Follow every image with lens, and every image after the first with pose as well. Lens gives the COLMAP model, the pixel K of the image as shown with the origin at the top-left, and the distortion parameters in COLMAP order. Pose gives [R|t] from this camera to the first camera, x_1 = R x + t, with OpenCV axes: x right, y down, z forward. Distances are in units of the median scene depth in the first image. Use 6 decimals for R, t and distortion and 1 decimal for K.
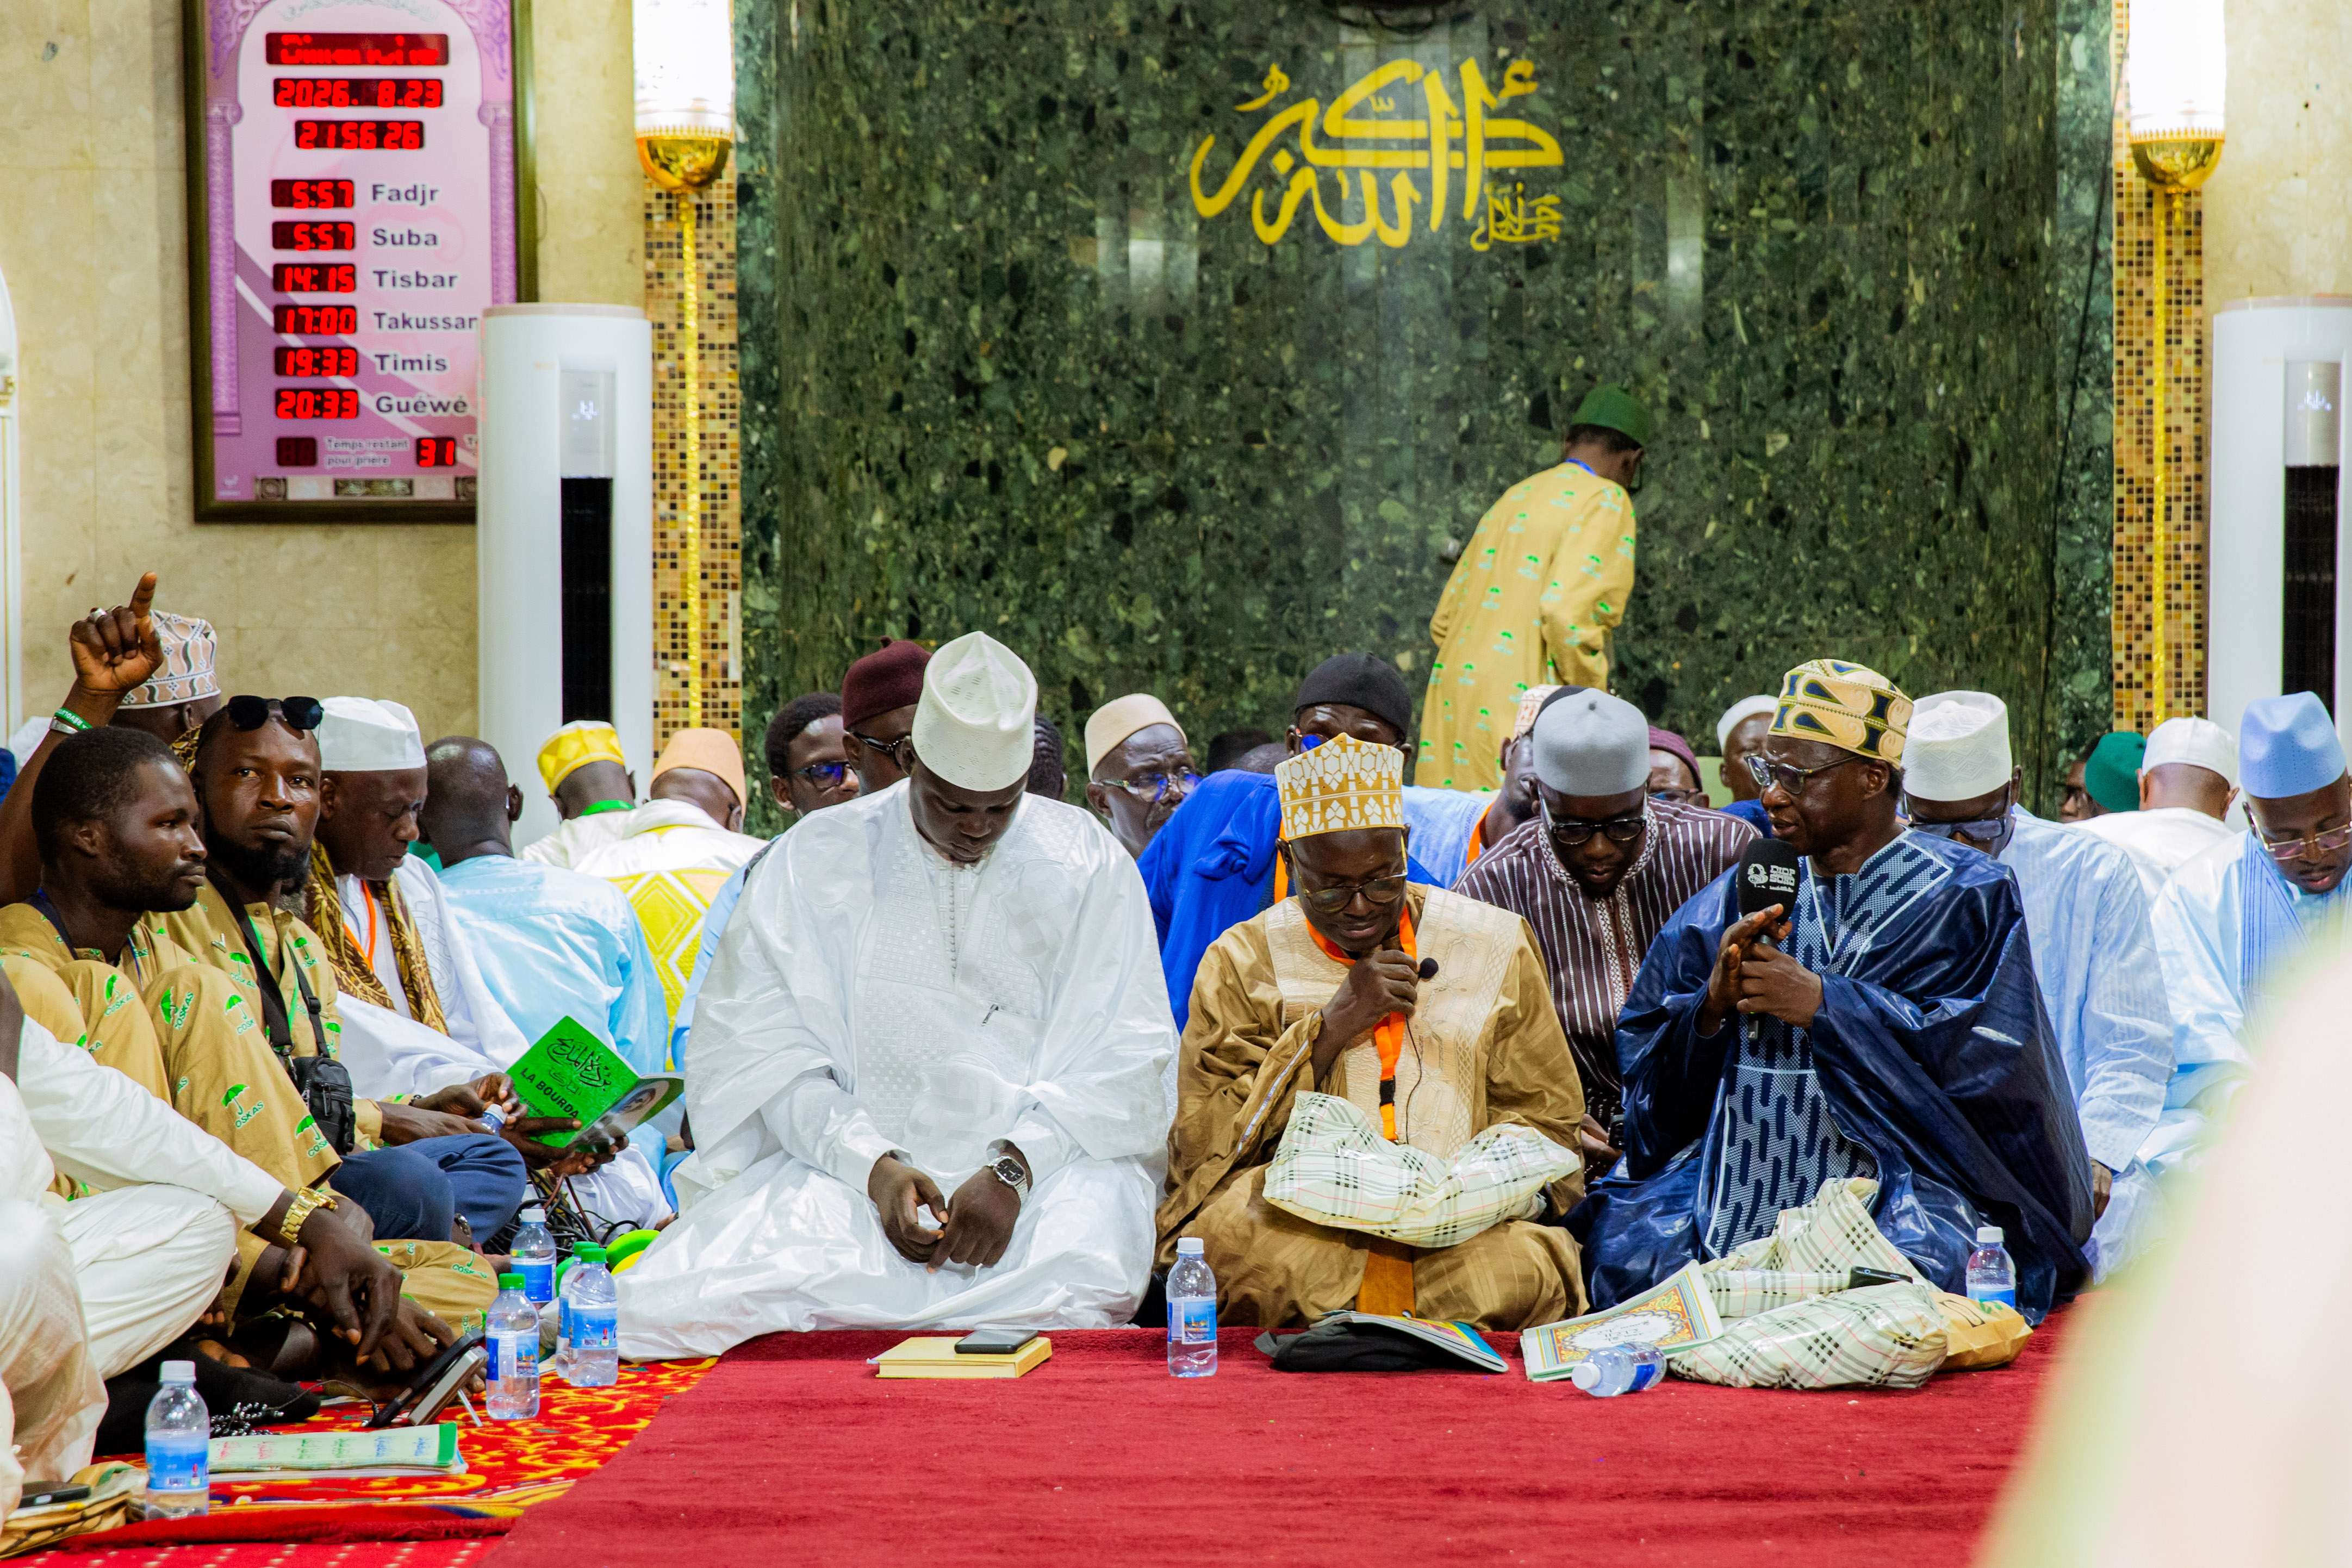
lens RADIAL K [[5759.4, 0, 1333.4], [0, 5759.4, 886.5], [0, 0, 1]] dist [0.194988, 0.134153]
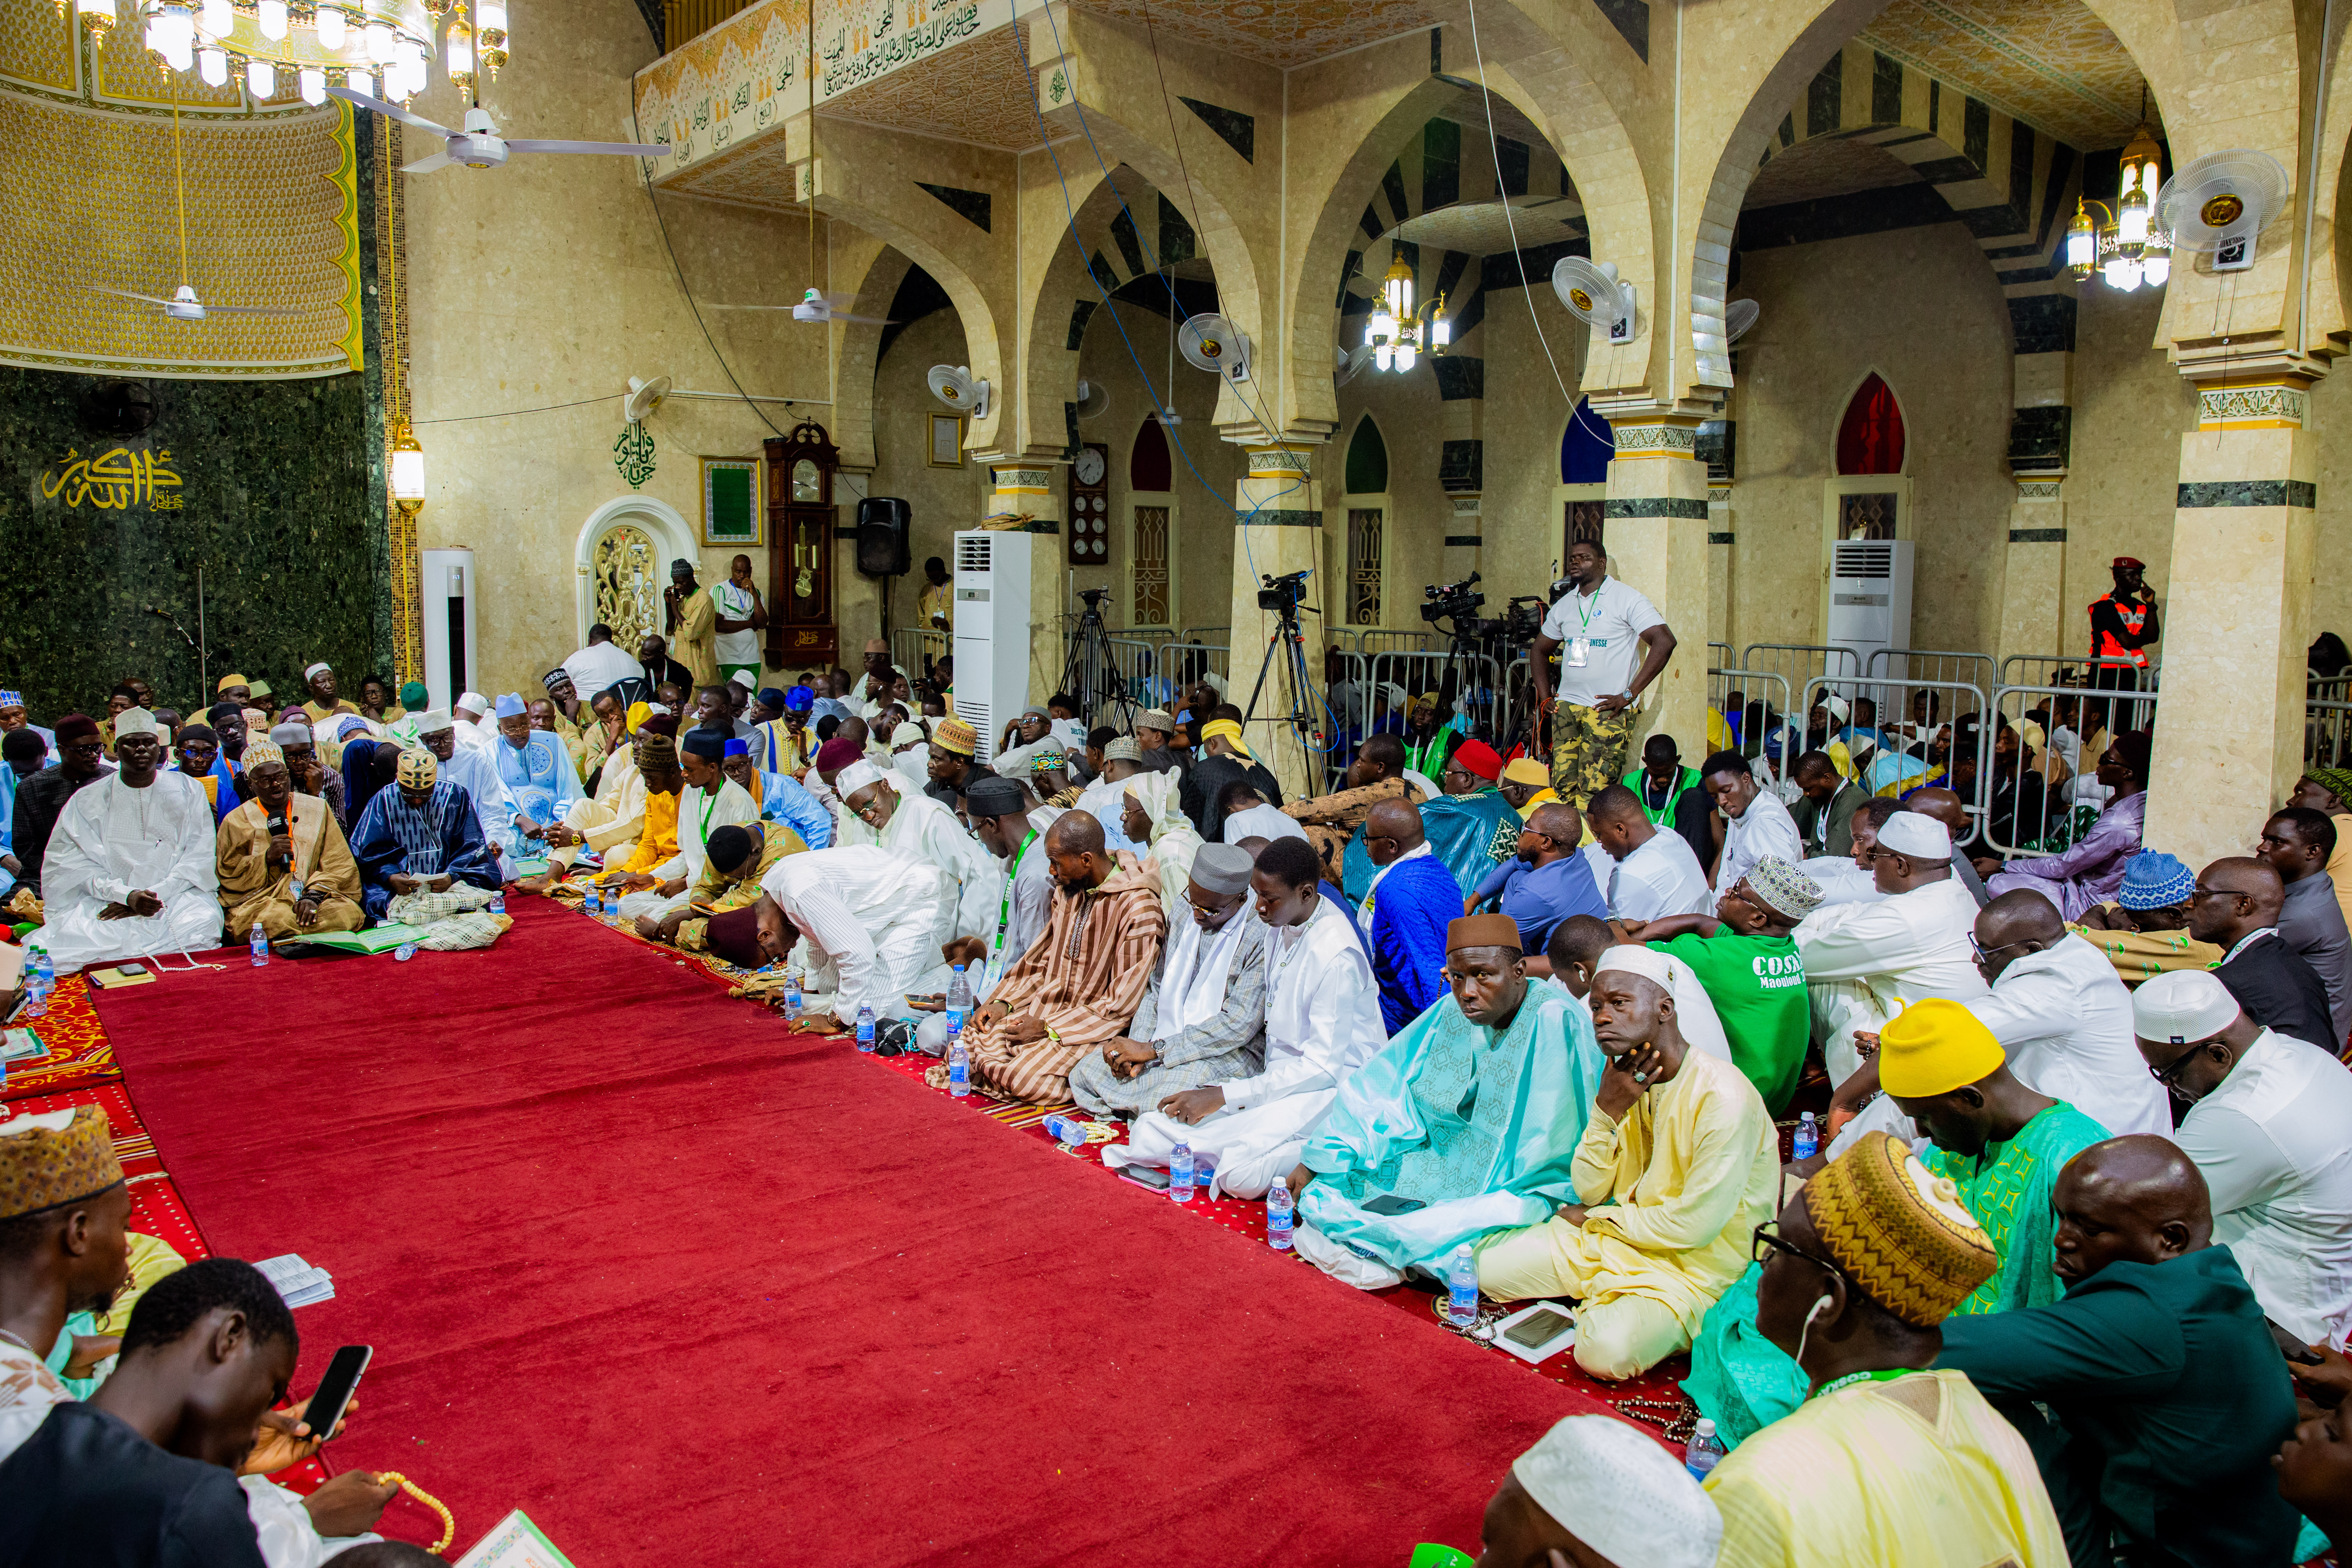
lens RADIAL K [[1635.4, 0, 1178.4], [0, 1635.4, 770.1], [0, 0, 1]] dist [-0.108698, 0.080813]
pose [[0.781142, -0.063765, 0.621088, -0.089923], [0.003023, 0.995146, 0.098366, -0.059635], [-0.624346, -0.074960, 0.777543, -0.014774]]
